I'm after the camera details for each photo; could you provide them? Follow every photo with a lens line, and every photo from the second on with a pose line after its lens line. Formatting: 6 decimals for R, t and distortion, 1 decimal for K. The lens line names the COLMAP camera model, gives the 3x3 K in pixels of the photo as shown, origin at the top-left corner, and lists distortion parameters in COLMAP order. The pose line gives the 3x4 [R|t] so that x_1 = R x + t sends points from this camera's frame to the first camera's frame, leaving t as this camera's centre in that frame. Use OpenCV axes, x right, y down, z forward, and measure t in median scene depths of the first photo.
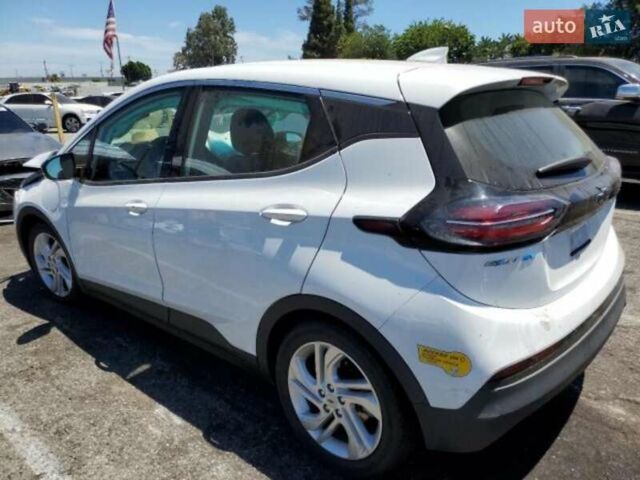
lens RADIAL K [[494.0, 0, 339.2], [0, 494.0, 266.0], [0, 0, 1]] dist [0.033681, -0.040612]
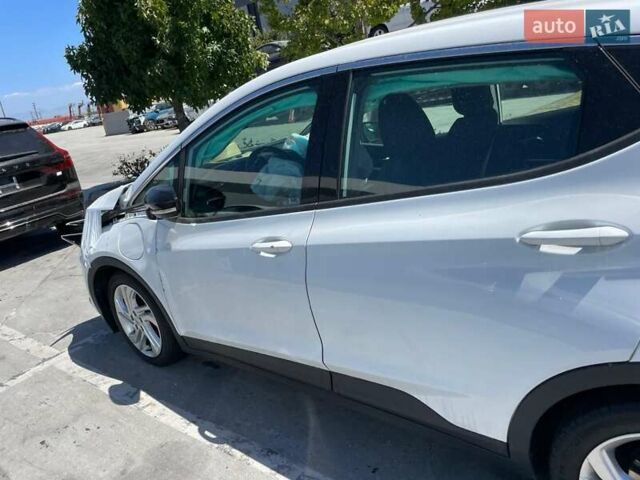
lens RADIAL K [[494.0, 0, 318.2], [0, 494.0, 238.9], [0, 0, 1]] dist [0.033681, -0.040612]
pose [[0.987691, -0.148029, -0.050531, -0.386570], [0.146857, 0.988811, -0.026177, -0.128231], [0.053841, 0.018434, 0.998379, 0.330182]]
